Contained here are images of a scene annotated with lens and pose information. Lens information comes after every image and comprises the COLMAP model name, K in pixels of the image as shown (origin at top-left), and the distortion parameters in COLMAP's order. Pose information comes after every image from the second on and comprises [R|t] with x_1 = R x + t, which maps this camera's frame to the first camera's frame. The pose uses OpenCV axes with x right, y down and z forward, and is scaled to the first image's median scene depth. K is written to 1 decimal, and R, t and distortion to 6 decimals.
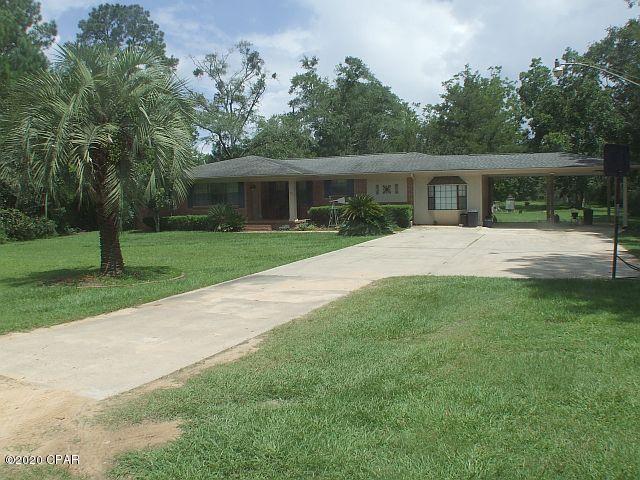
lens RADIAL K [[541.8, 0, 320.2], [0, 541.8, 230.9], [0, 0, 1]] dist [-0.212163, 0.101350]
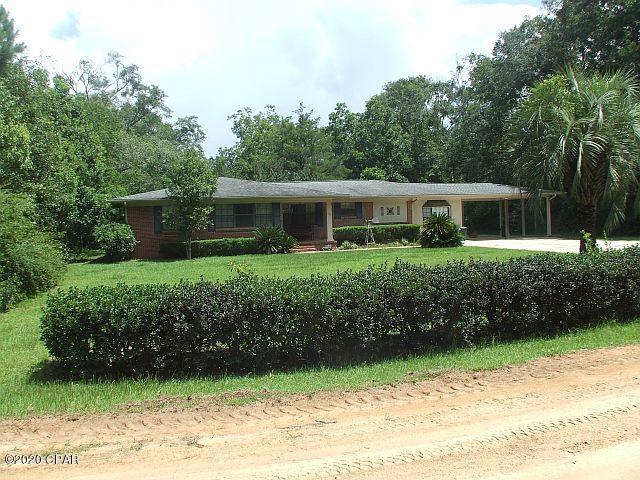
lens RADIAL K [[541.8, 0, 320.2], [0, 541.8, 230.9], [0, 0, 1]] dist [-0.212163, 0.101350]
pose [[0.792028, -0.015655, 0.610284, -0.691464], [0.056724, 0.997234, -0.048036, 0.011051], [-0.607844, 0.072663, 0.790725, 0.190173]]
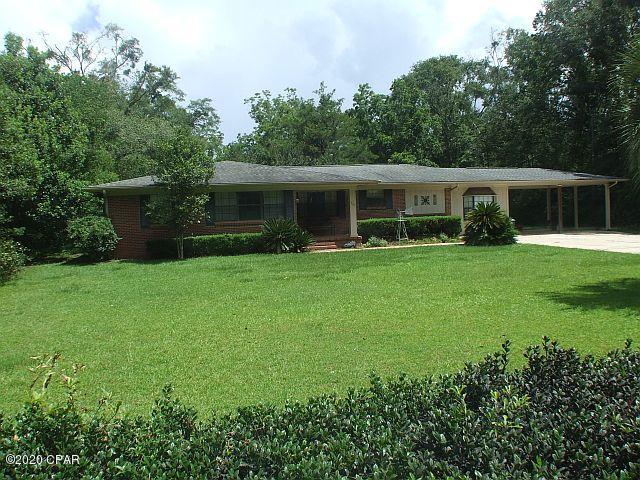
lens RADIAL K [[541.8, 0, 320.2], [0, 541.8, 230.9], [0, 0, 1]] dist [-0.212163, 0.101350]
pose [[0.818799, -0.027675, 0.573413, -0.581130], [0.055013, 0.998023, -0.030387, -0.003844], [-0.571439, 0.056426, 0.818703, 0.325685]]
